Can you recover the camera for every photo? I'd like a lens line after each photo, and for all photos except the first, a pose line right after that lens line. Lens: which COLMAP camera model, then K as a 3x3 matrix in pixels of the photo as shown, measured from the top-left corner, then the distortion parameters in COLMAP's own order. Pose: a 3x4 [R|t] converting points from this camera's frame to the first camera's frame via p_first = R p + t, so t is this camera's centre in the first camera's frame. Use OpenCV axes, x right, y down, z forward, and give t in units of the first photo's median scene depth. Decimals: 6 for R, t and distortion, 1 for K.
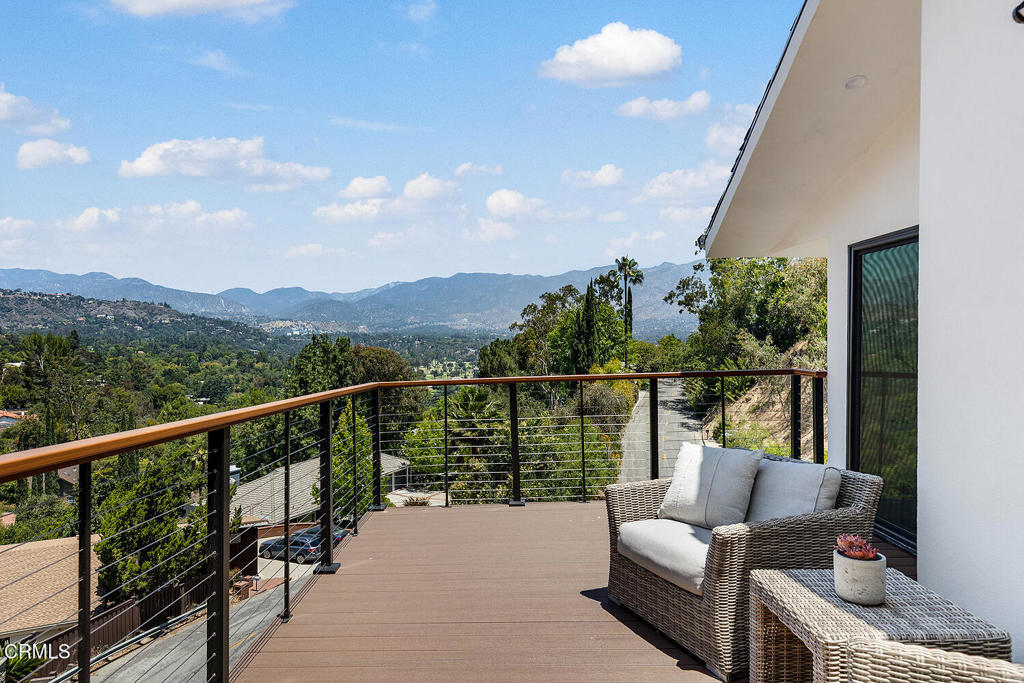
lens RADIAL K [[629.2, 0, 512.0], [0, 629.2, 341.5], [0, 0, 1]] dist [0.001259, 0.001836]
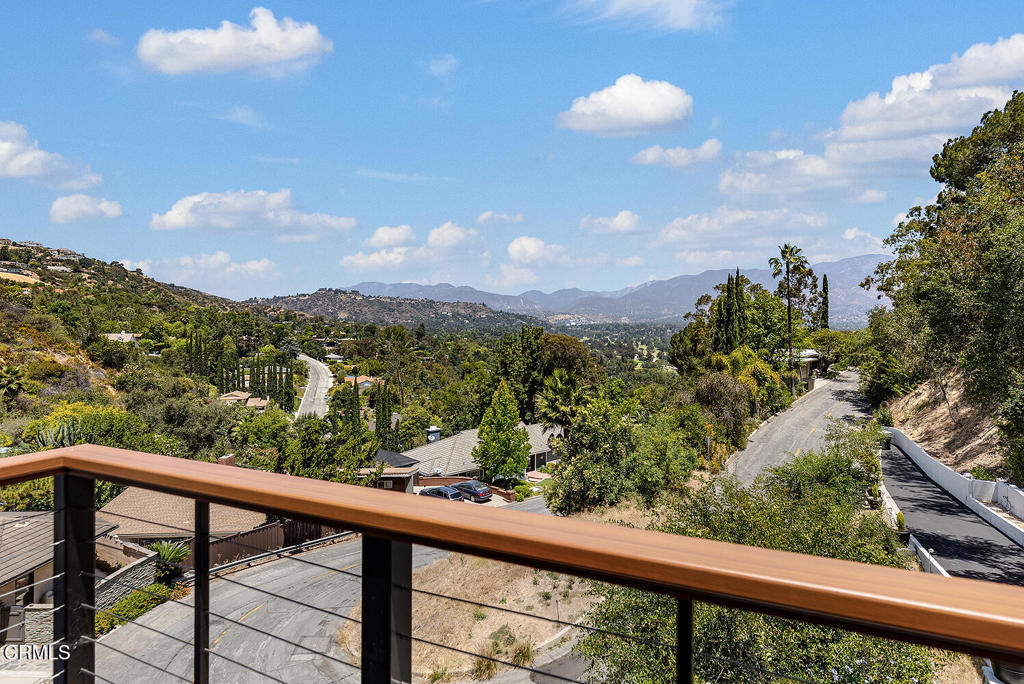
lens RADIAL K [[515.1, 0, 523.4], [0, 515.1, 333.3], [0, 0, 1]] dist [0.000574, 0.000534]
pose [[0.908822, -0.001598, -0.417181, 0.102315], [0.004161, 0.999978, 0.005235, 0.000307], [0.417163, -0.006494, 0.908808, 0.066926]]
